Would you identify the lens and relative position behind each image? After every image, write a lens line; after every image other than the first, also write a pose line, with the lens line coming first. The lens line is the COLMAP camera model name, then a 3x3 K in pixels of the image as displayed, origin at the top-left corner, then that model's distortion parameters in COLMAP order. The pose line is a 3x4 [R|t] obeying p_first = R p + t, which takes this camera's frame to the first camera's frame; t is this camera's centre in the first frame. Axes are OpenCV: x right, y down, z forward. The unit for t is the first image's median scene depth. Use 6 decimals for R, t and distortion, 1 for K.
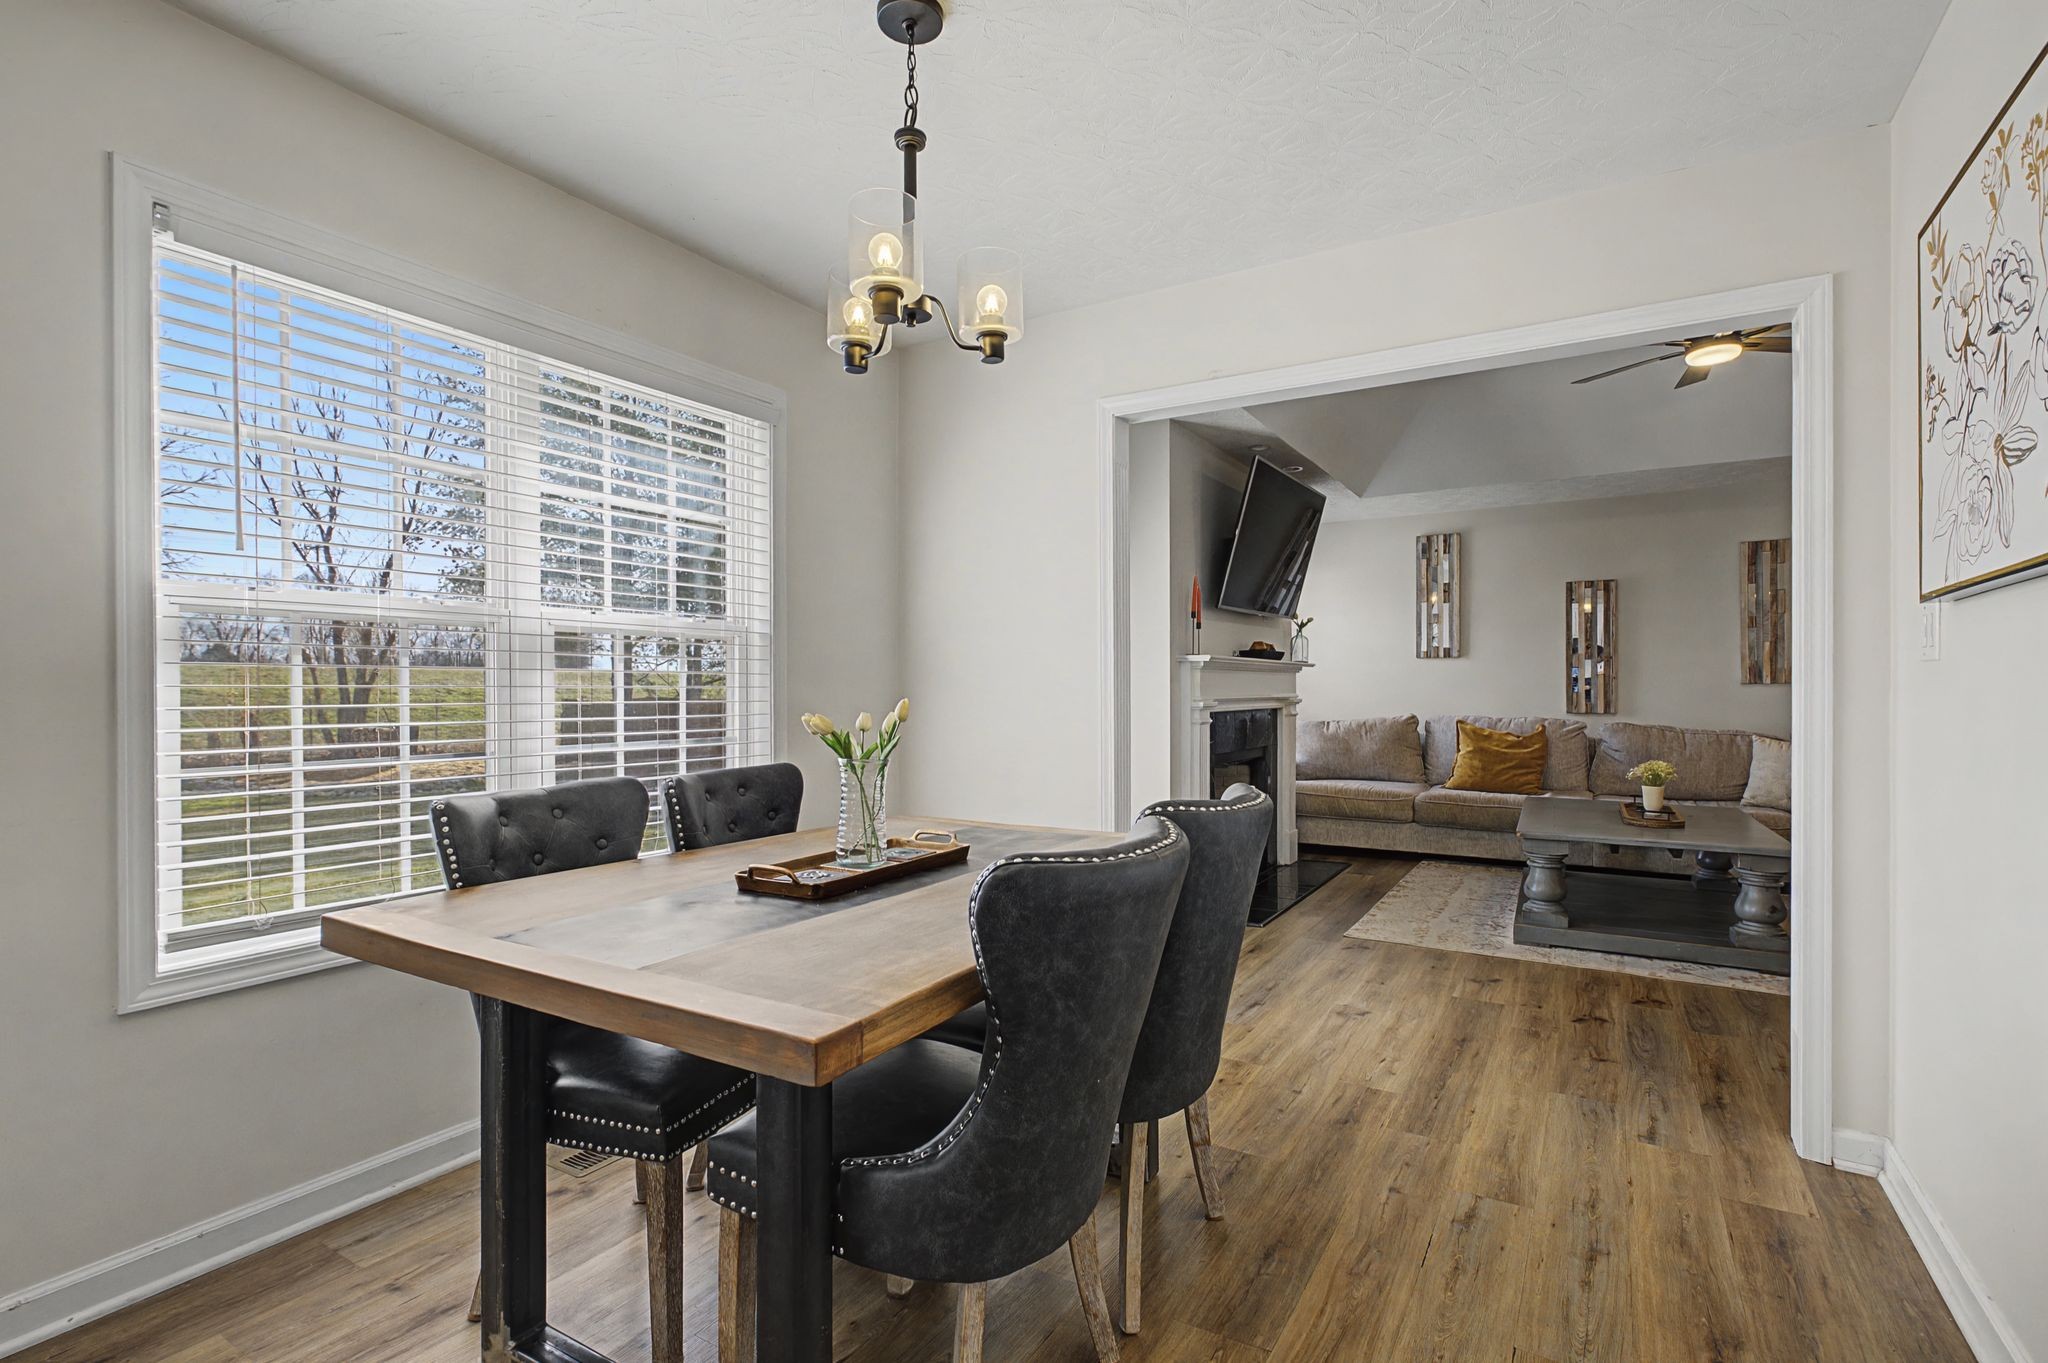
lens RADIAL K [[998.7, 0, 1013.7], [0, 998.7, 684.1], [0, 0, 1]] dist [-0.004930, 0.000340]
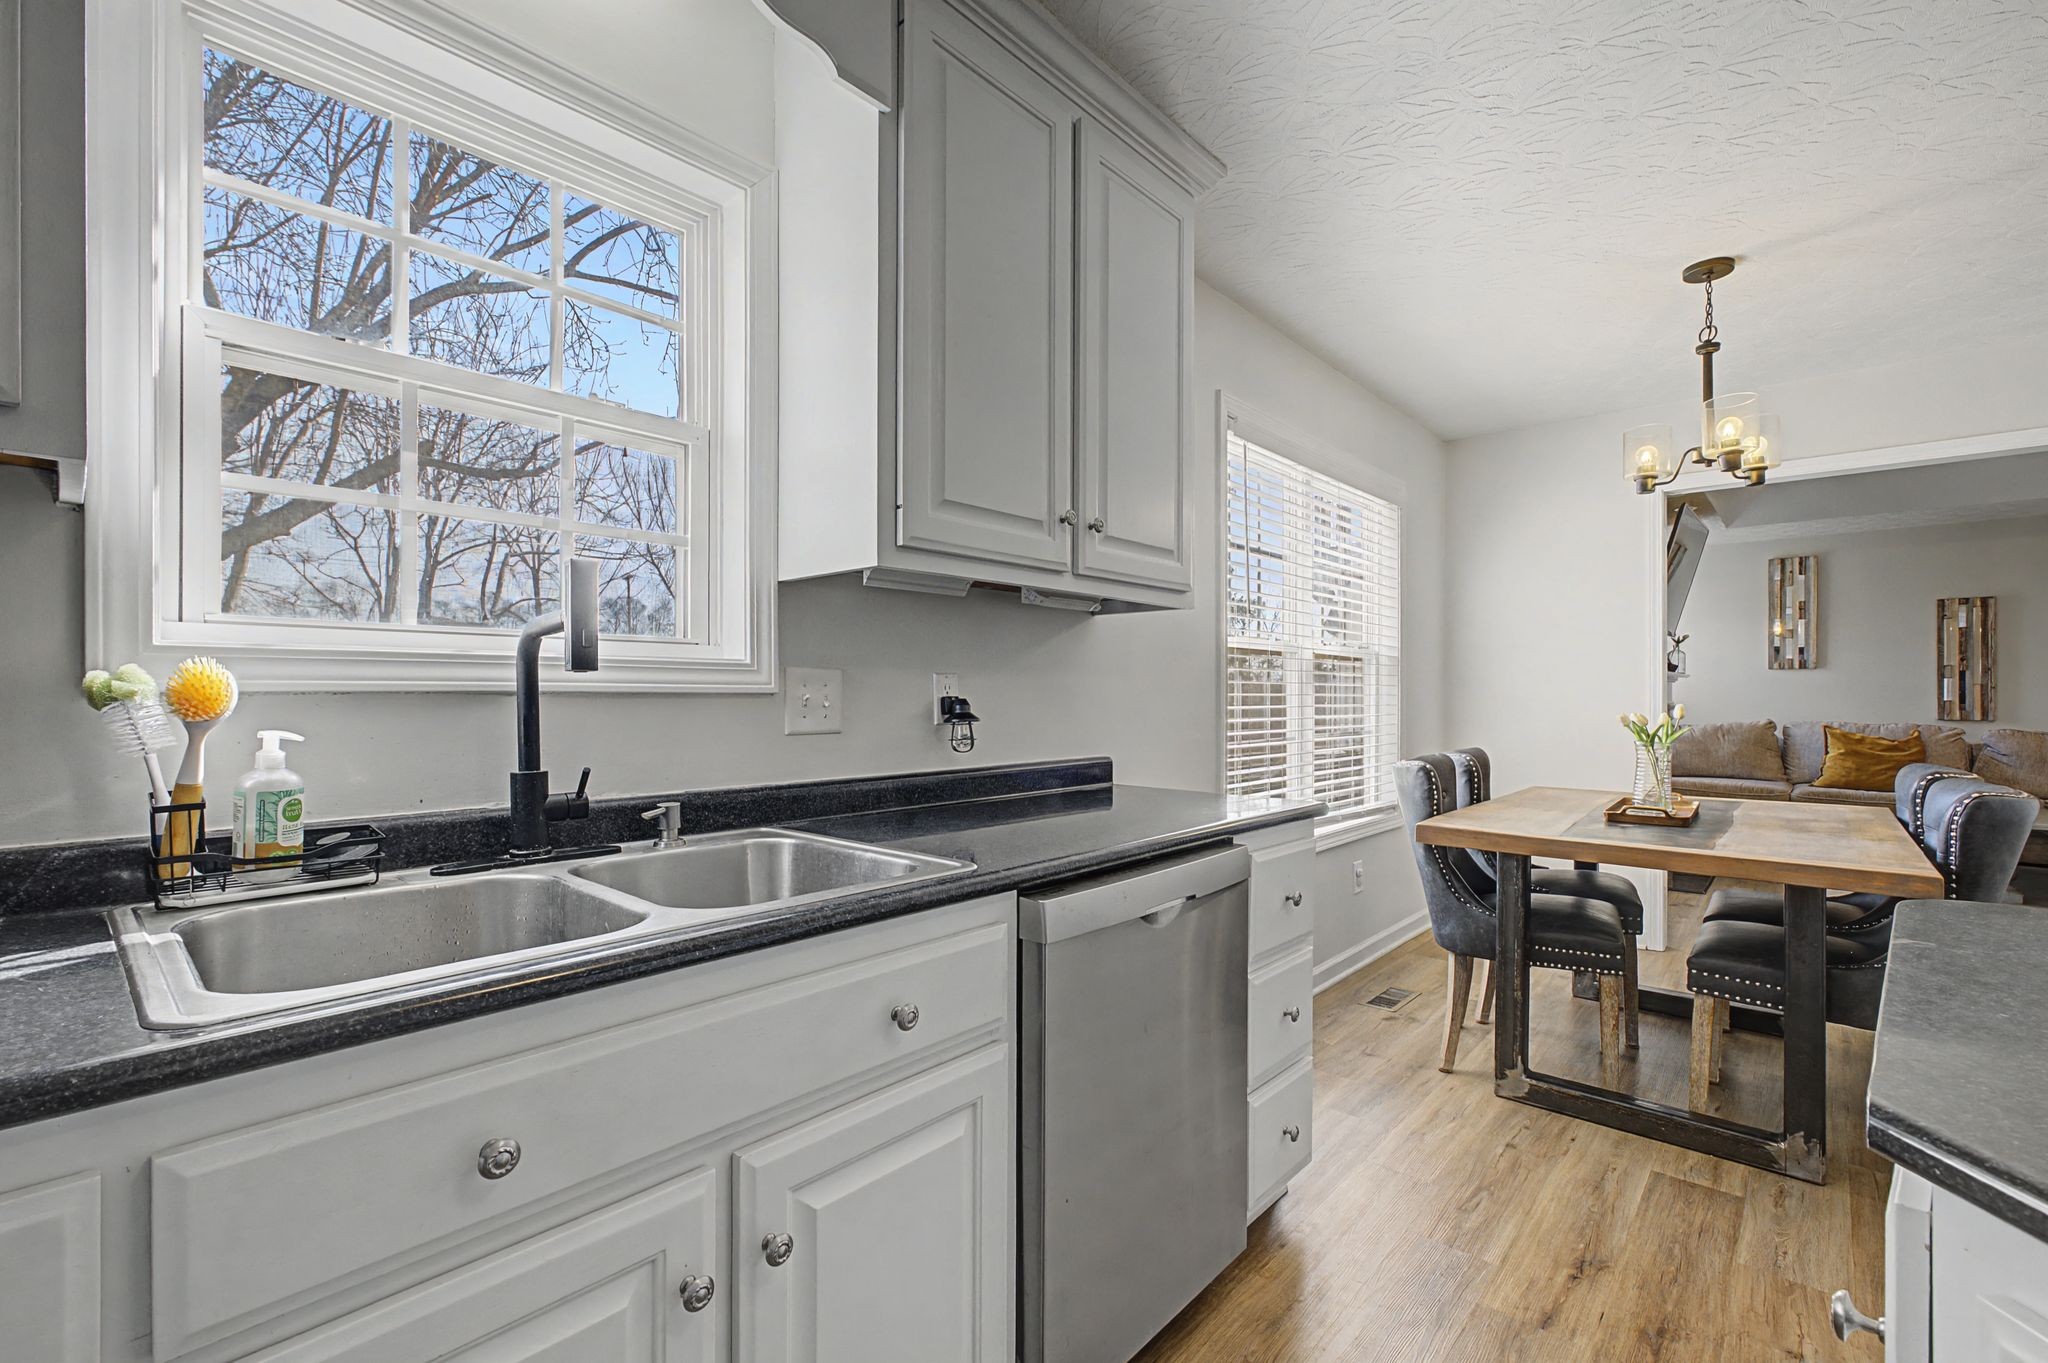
lens RADIAL K [[921.8, 0, 1014.9], [0, 921.8, 682.7], [0, 0, 1]] dist [0.001184, 0.000701]
pose [[0.983415, 0.002003, -0.181358, -0.264279], [-0.003130, 0.999978, -0.005931, -0.002433], [0.181342, 0.006400, 0.983399, -0.180009]]
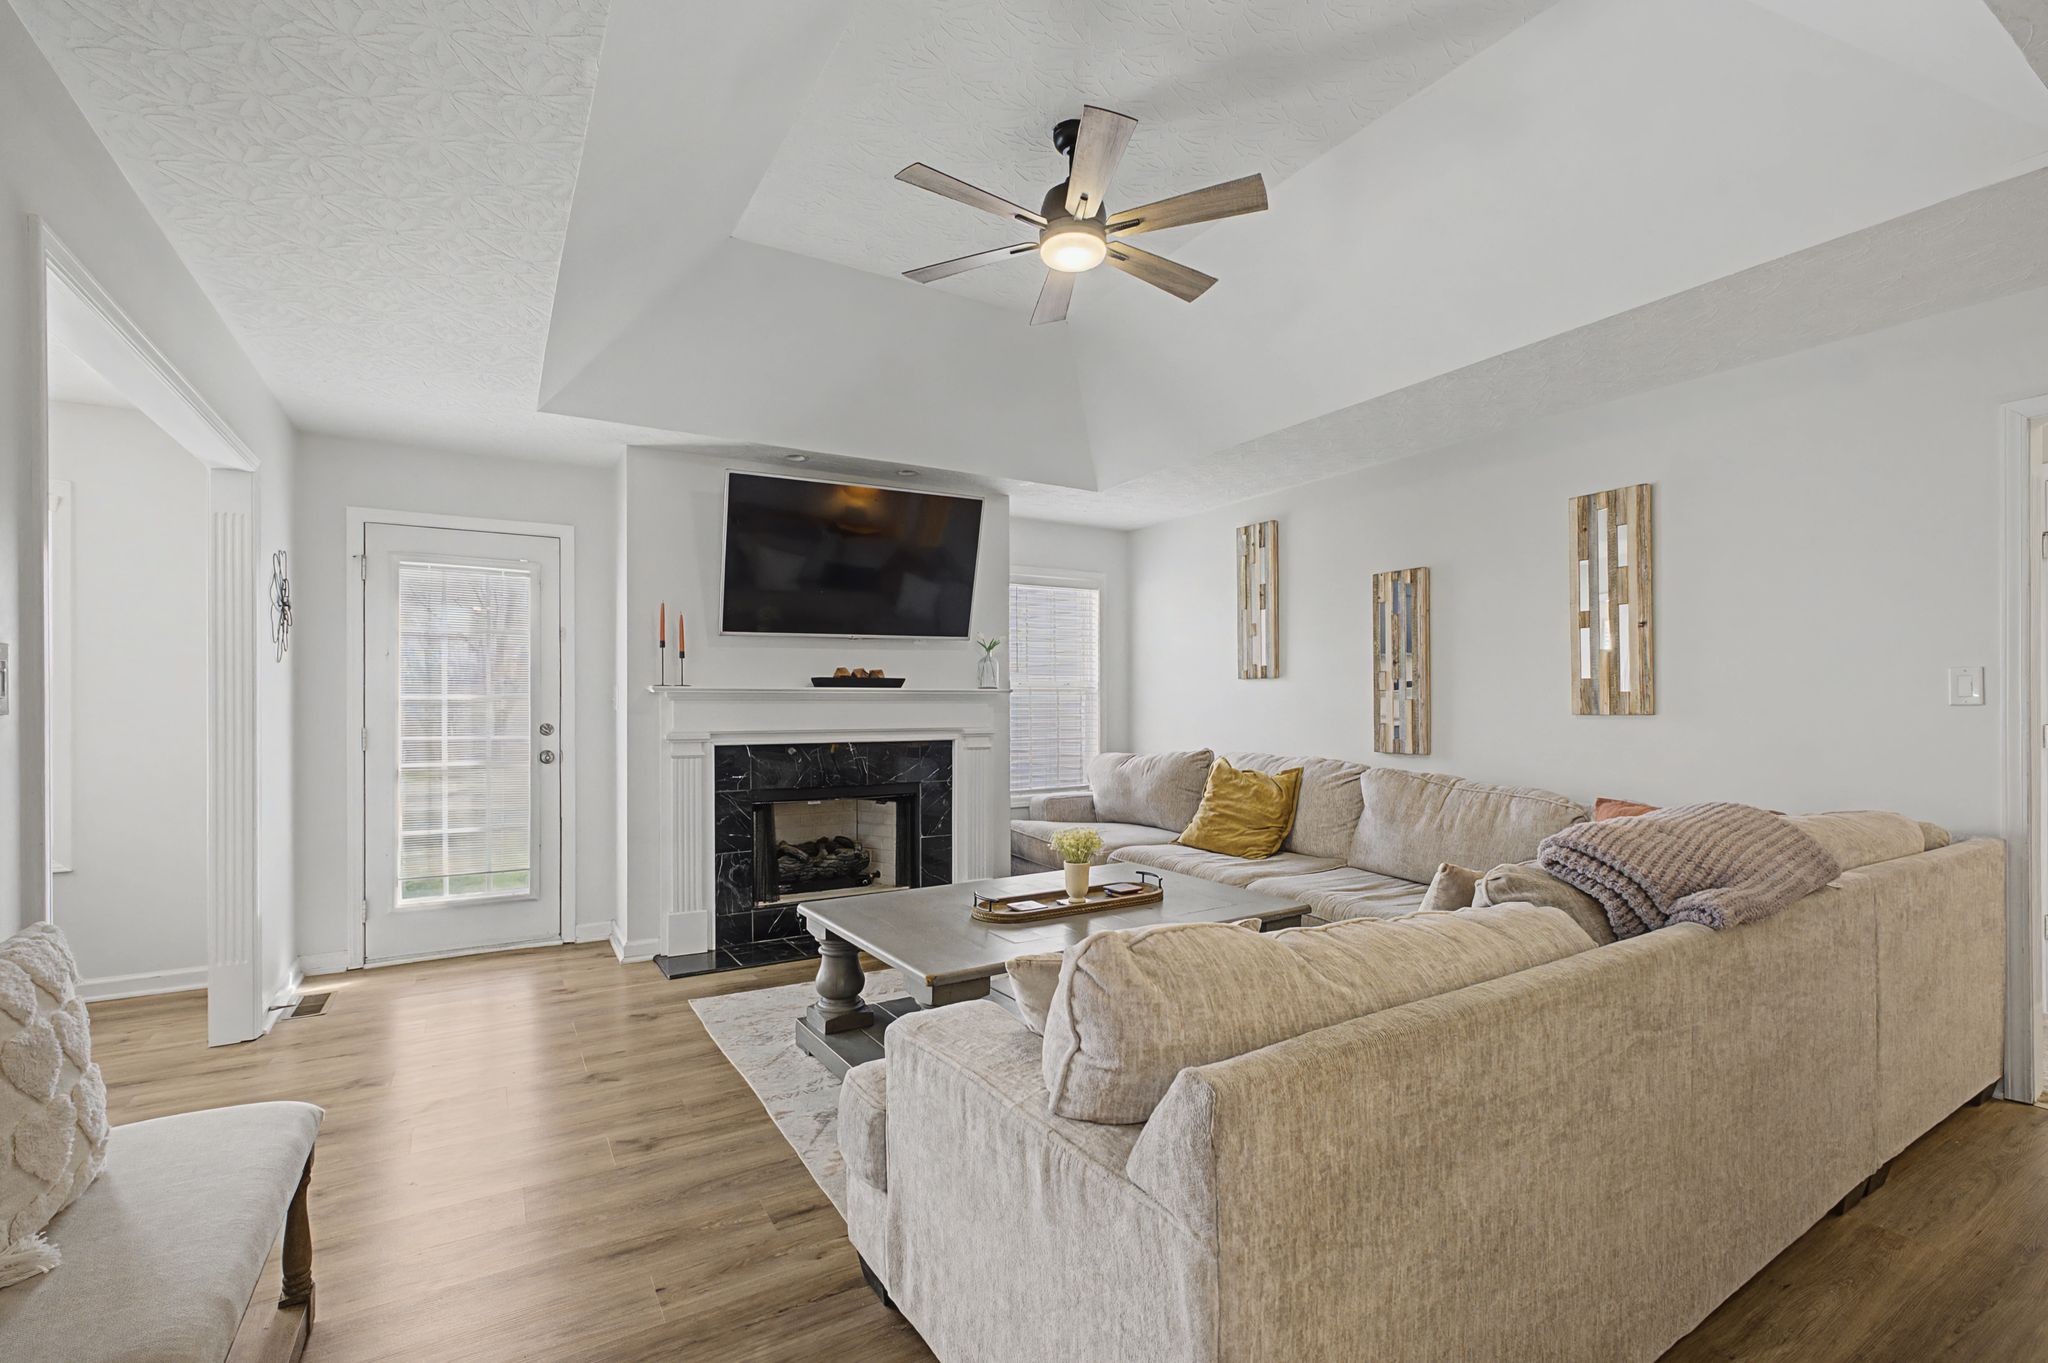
lens RADIAL K [[921.8, 0, 1014.9], [0, 921.8, 682.7], [0, 0, 1]] dist [0.001184, 0.000701]
pose [[0.879283, -0.012909, -0.476124, 0.678184], [0.003473, 0.999780, -0.020693, -0.009513], [0.476286, 0.016542, 0.879135, 0.284567]]
